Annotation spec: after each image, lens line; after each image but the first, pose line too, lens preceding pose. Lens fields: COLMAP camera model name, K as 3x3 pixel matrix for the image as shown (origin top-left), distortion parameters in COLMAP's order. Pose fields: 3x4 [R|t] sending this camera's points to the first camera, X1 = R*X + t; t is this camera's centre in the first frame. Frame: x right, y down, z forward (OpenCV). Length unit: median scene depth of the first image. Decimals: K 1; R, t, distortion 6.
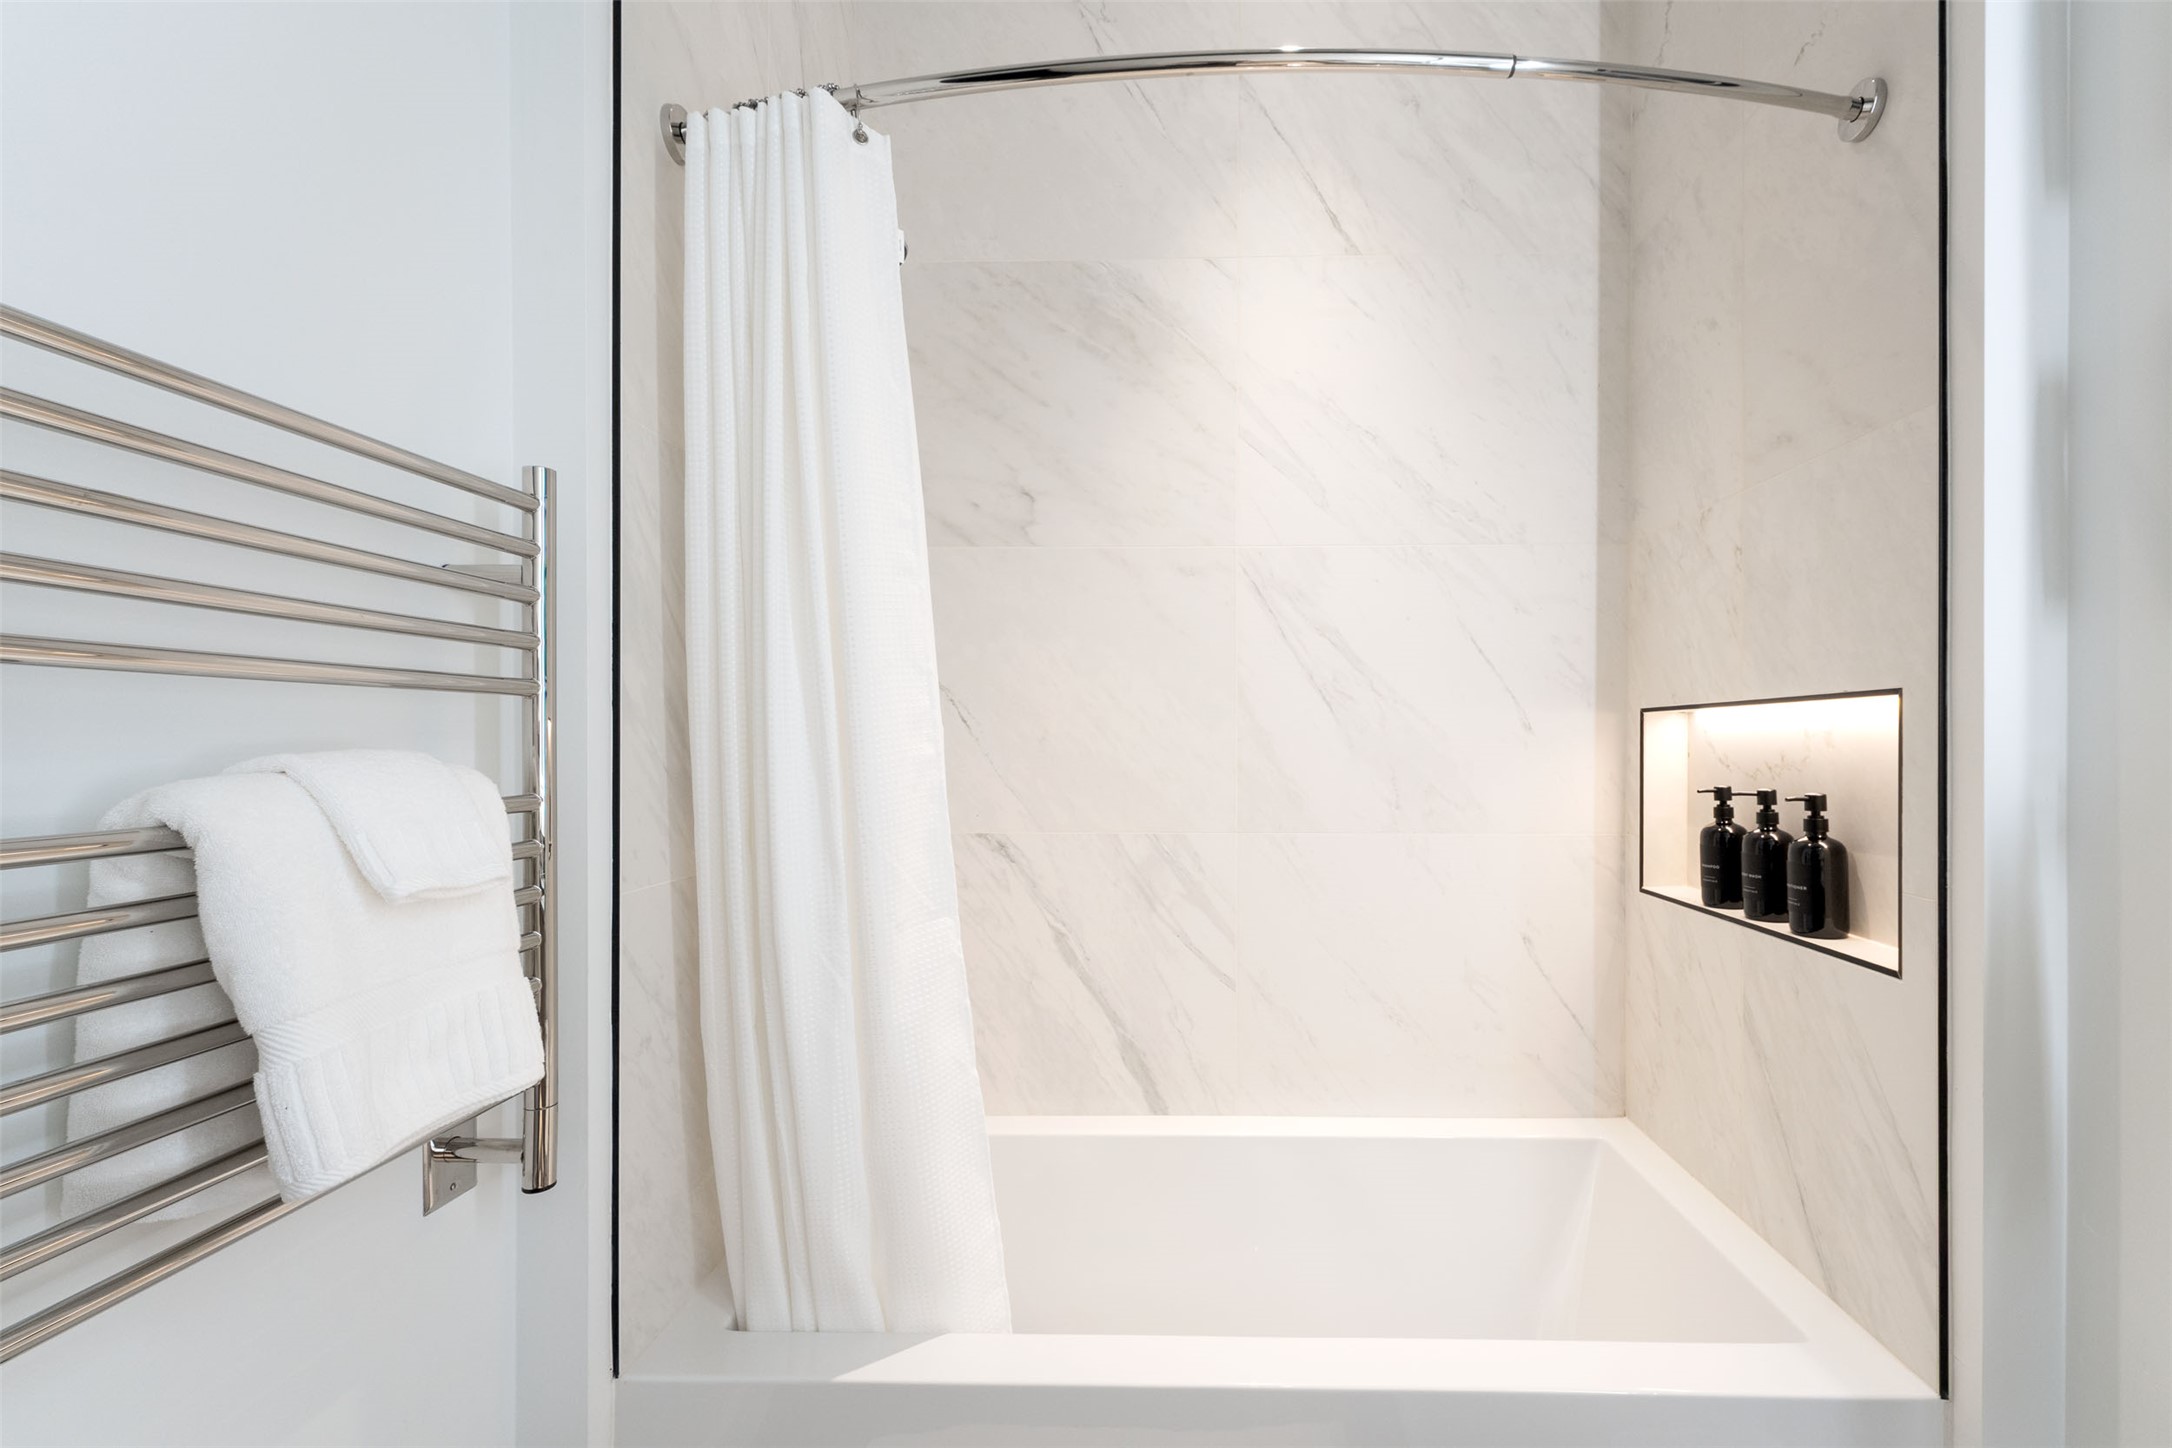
lens RADIAL K [[879.8, 0, 1076.4], [0, 879.8, 720.5], [0, 0, 1]] dist [0.000680, 0.000222]
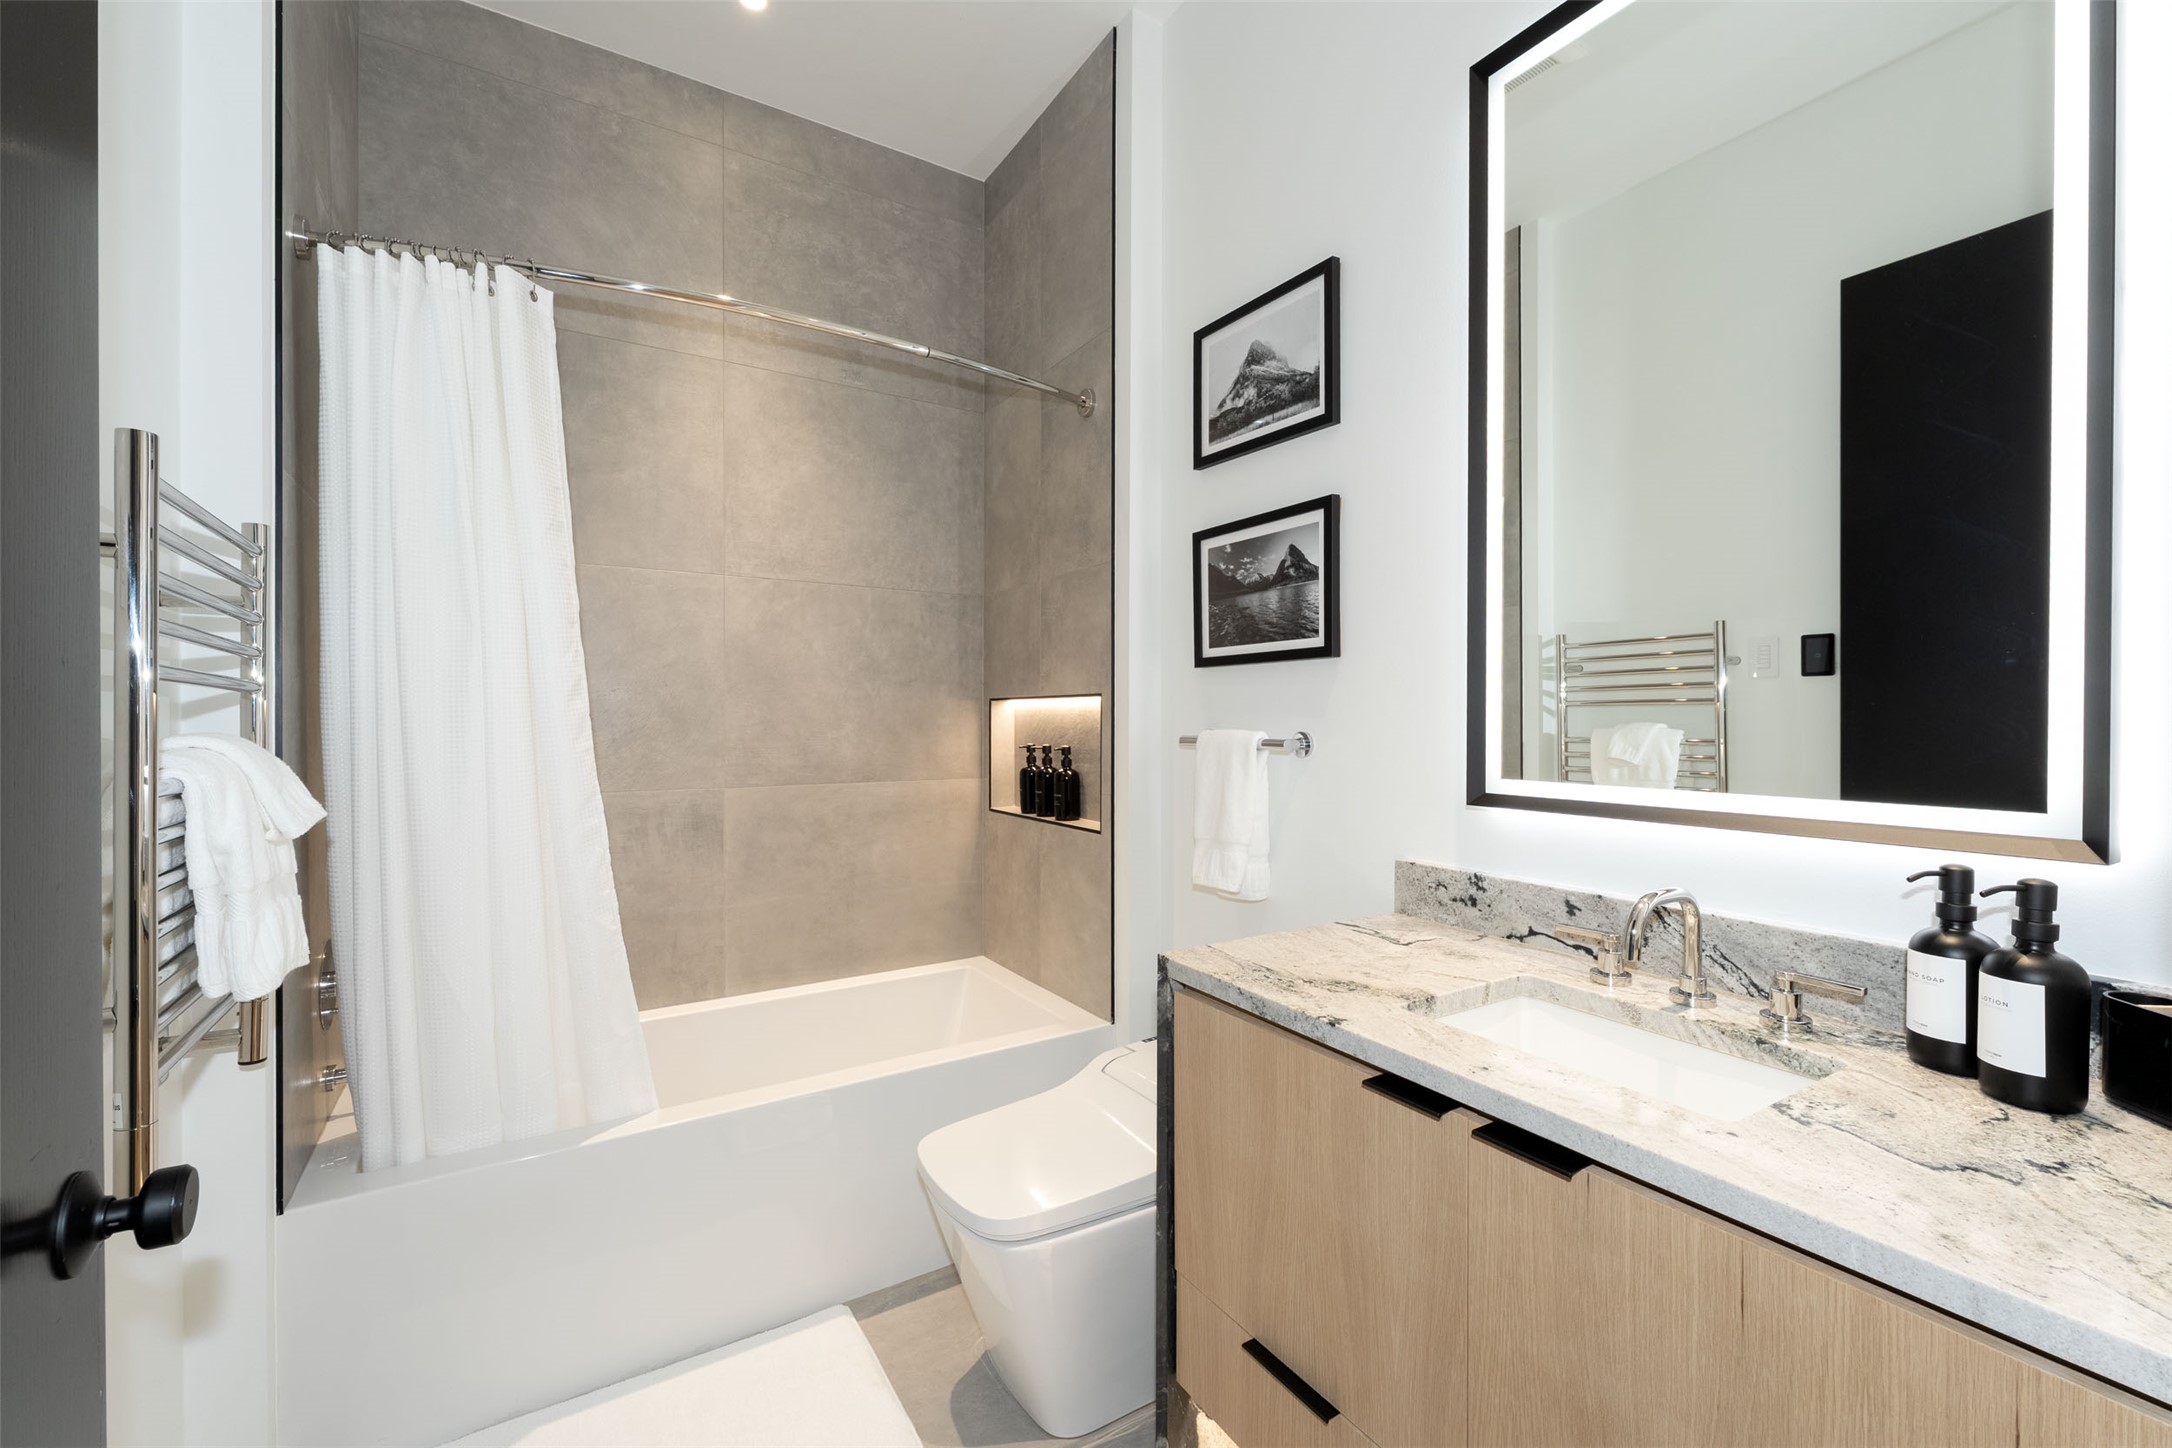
lens RADIAL K [[879.8, 0, 1076.4], [0, 879.8, 720.5], [0, 0, 1]] dist [0.000680, 0.000222]
pose [[0.789328, 0.003091, 0.613964, -0.320389], [-0.011286, 0.999891, 0.009475, 0.006837], [-0.613868, -0.014408, 0.789277, -0.522164]]
